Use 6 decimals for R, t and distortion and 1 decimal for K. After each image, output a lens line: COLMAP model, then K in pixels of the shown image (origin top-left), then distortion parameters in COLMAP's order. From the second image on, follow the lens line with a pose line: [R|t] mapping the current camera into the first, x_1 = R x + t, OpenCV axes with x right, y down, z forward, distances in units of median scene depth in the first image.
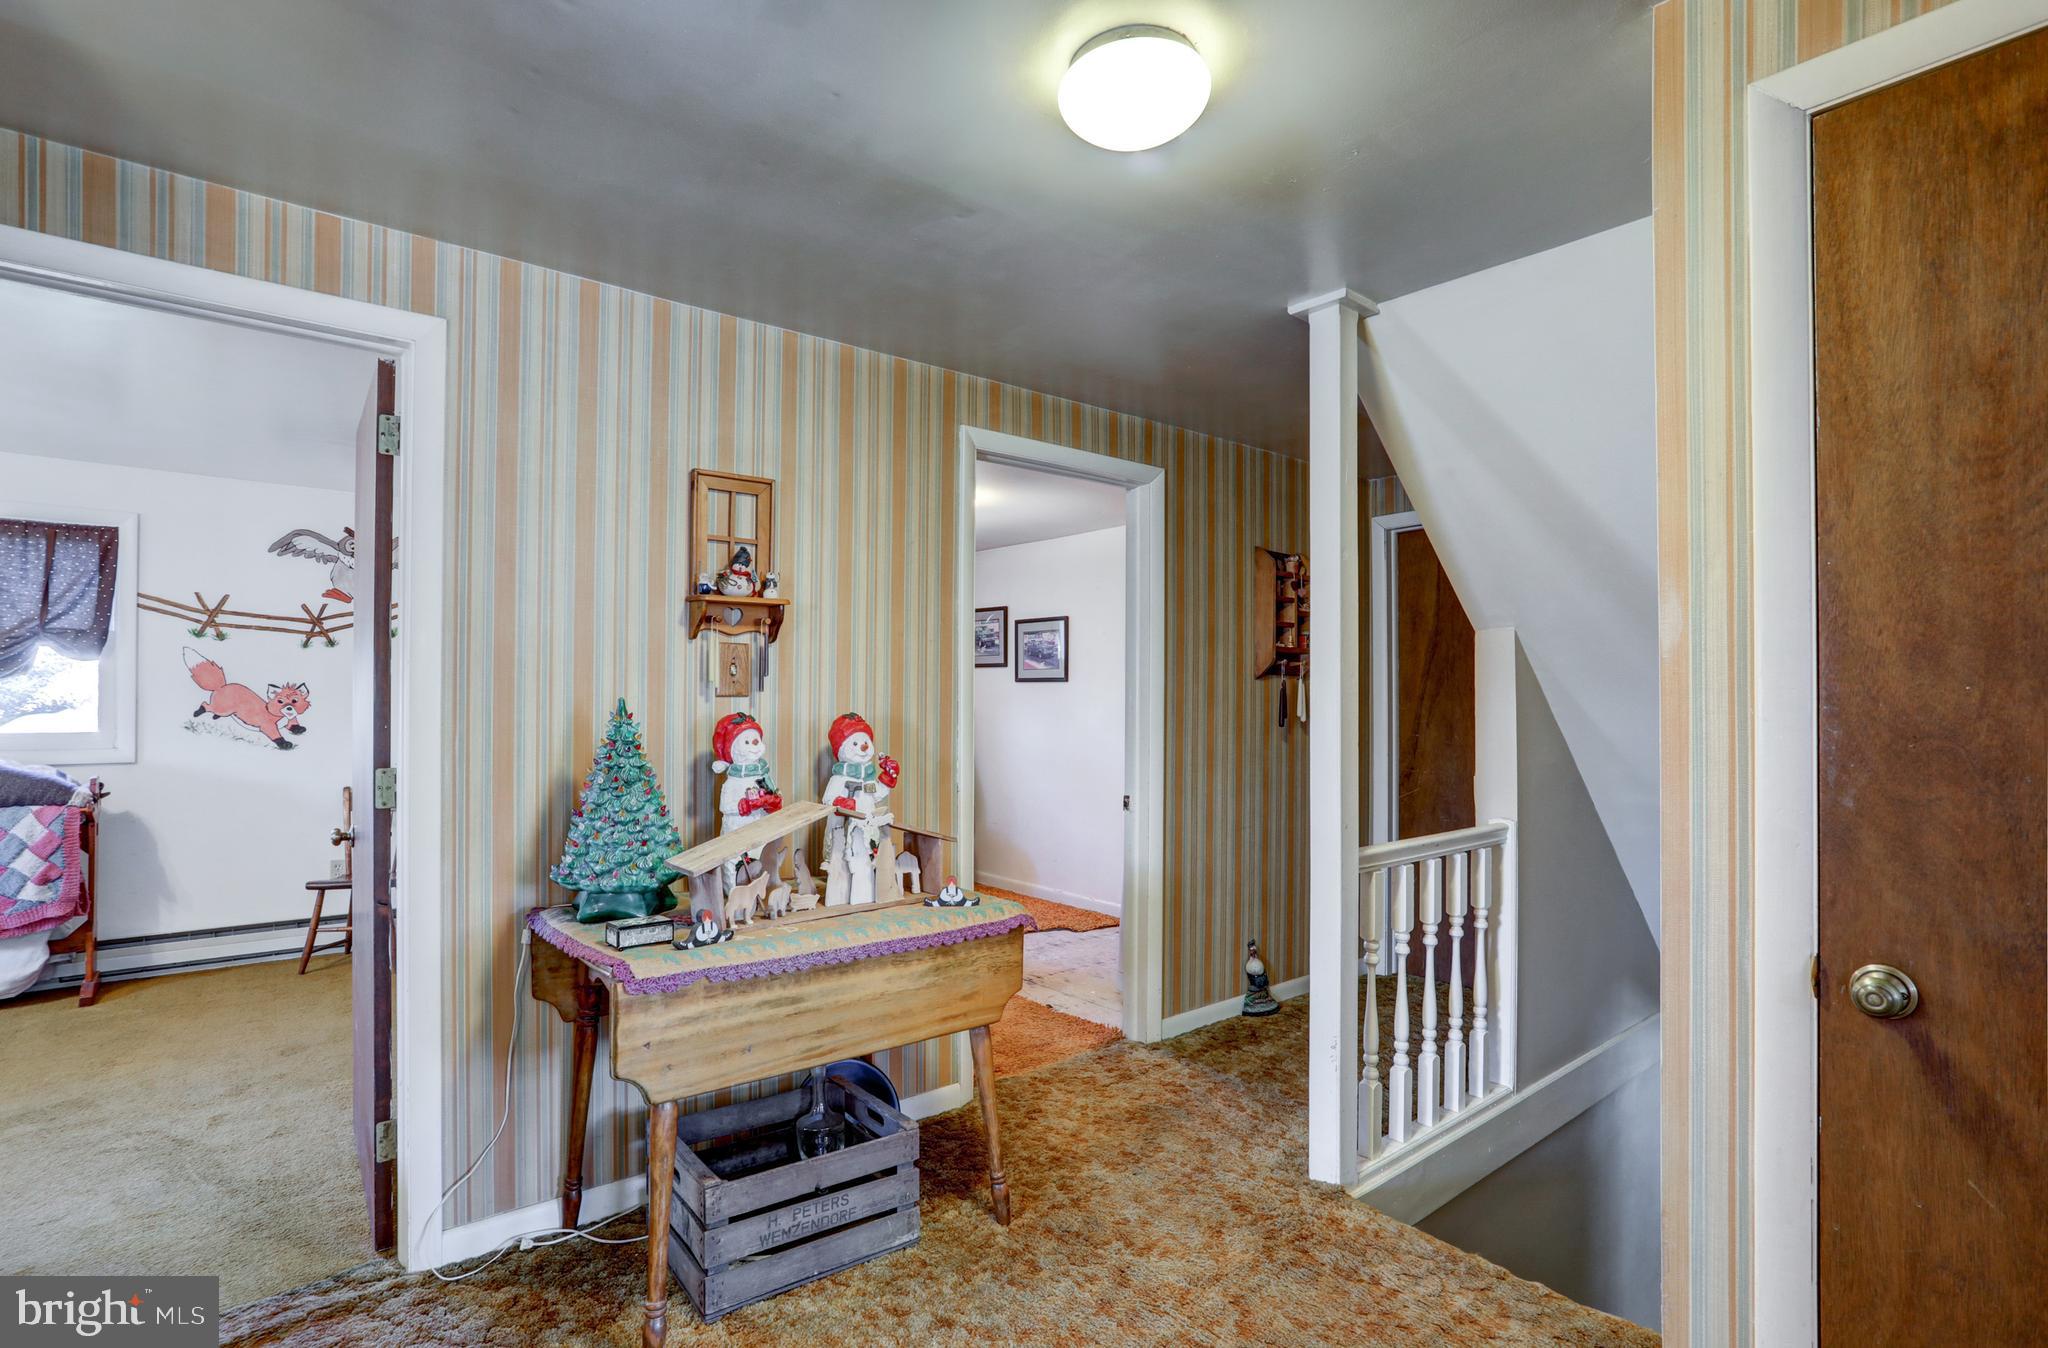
lens RADIAL K [[976.3, 0, 1026.1], [0, 976.3, 715.5], [0, 0, 1]] dist [-0.051184, 0.018318]
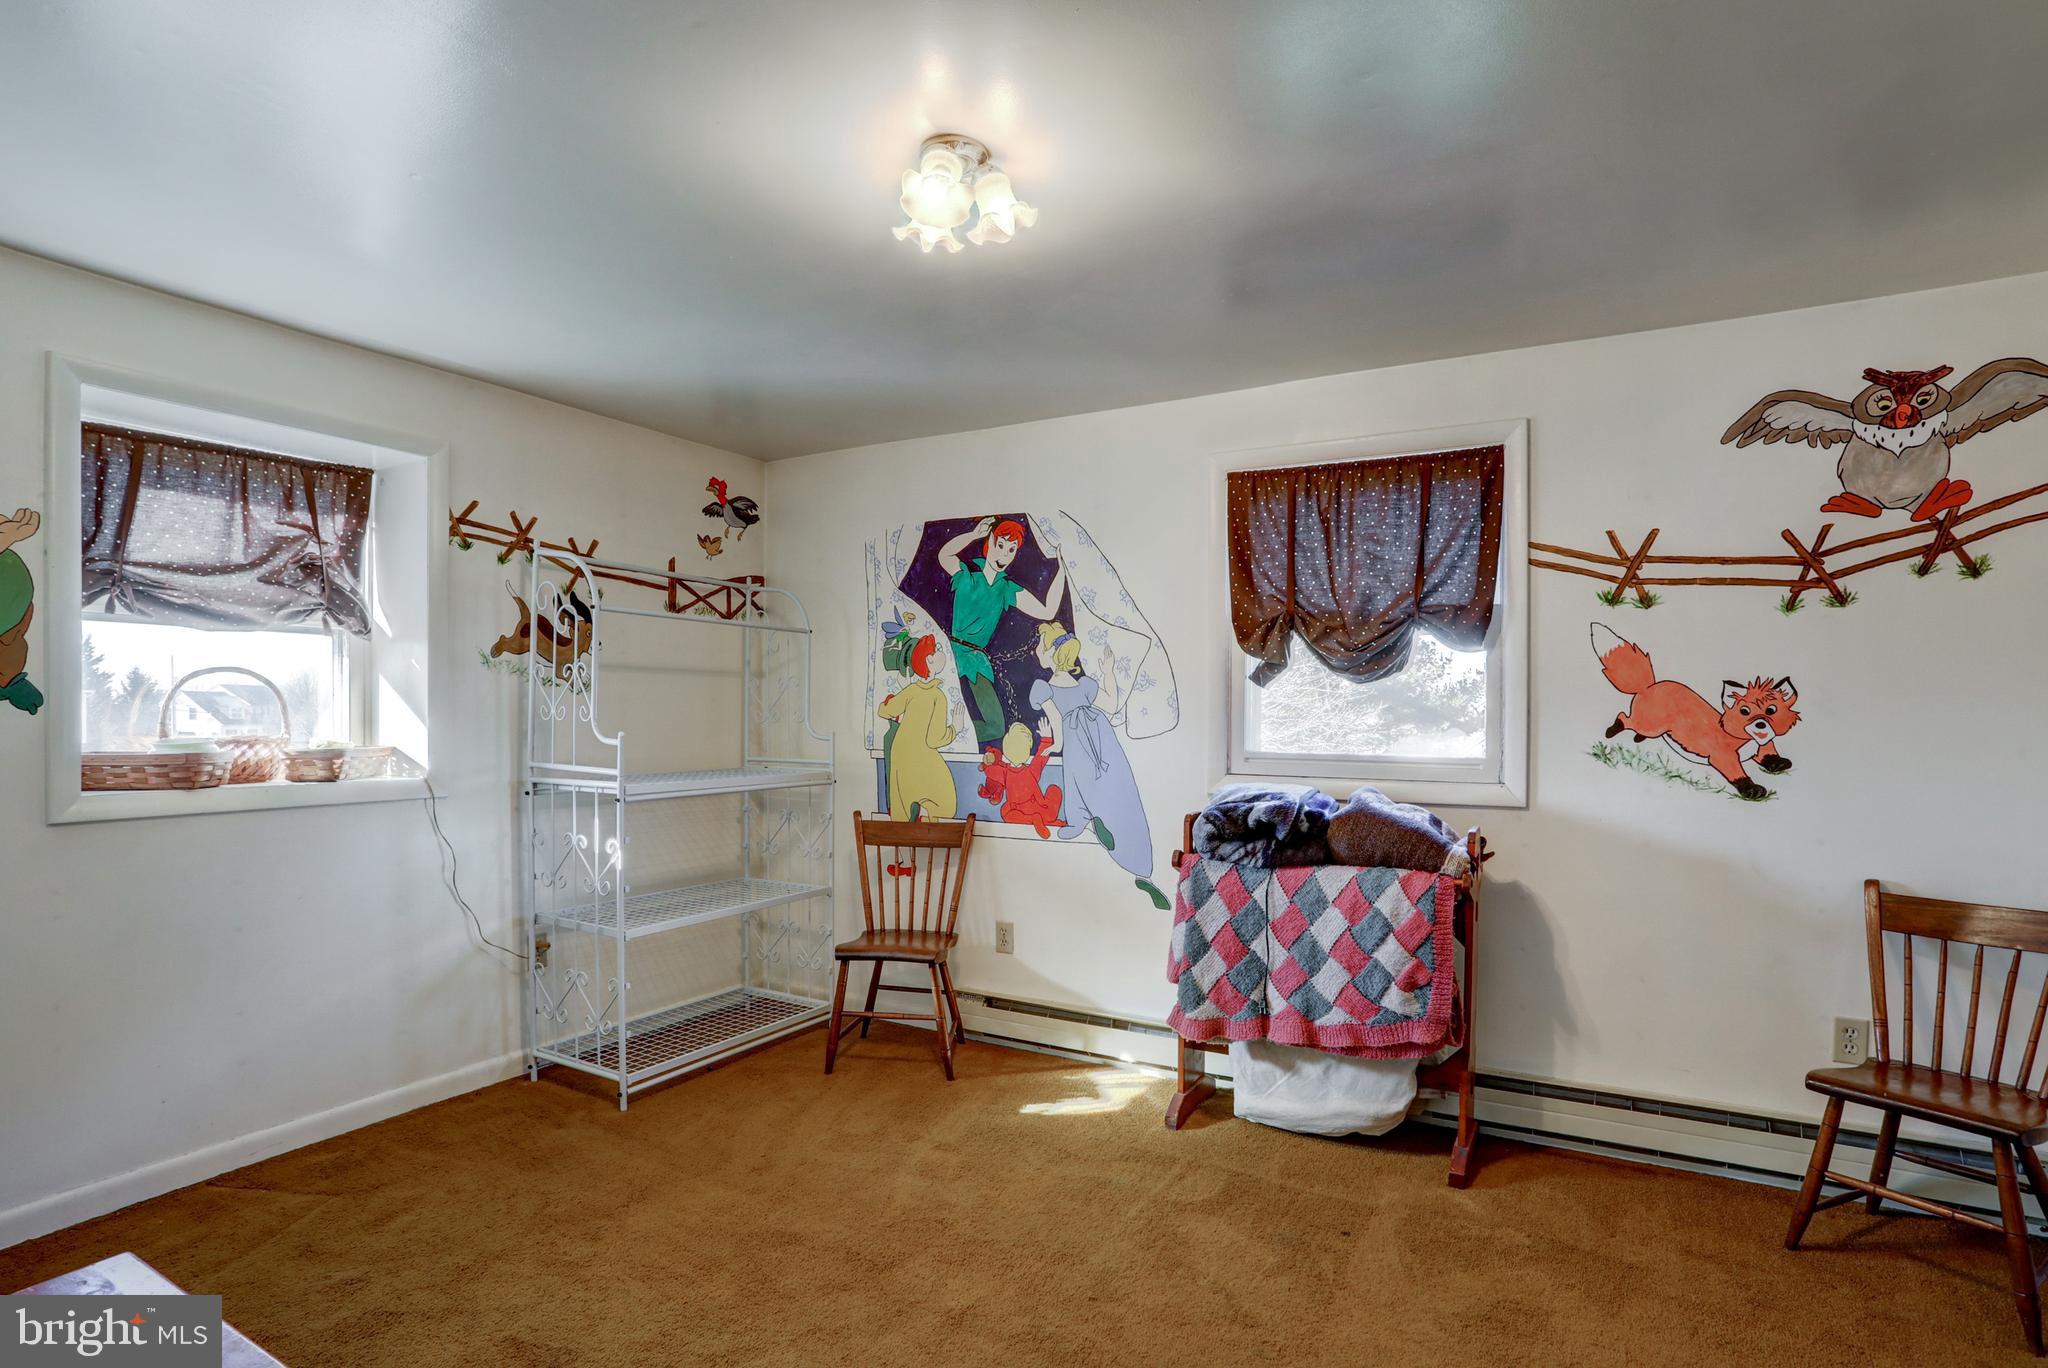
lens RADIAL K [[1036.5, 0, 1020.6], [0, 1036.5, 686.5], [0, 0, 1]] dist [-0.065874, 0.034044]
pose [[0.346398, -0.019558, -0.937884, -0.423830], [-0.012741, 0.999592, -0.025551, -0.010224], [0.938001, 0.020800, 0.346007, 0.452310]]
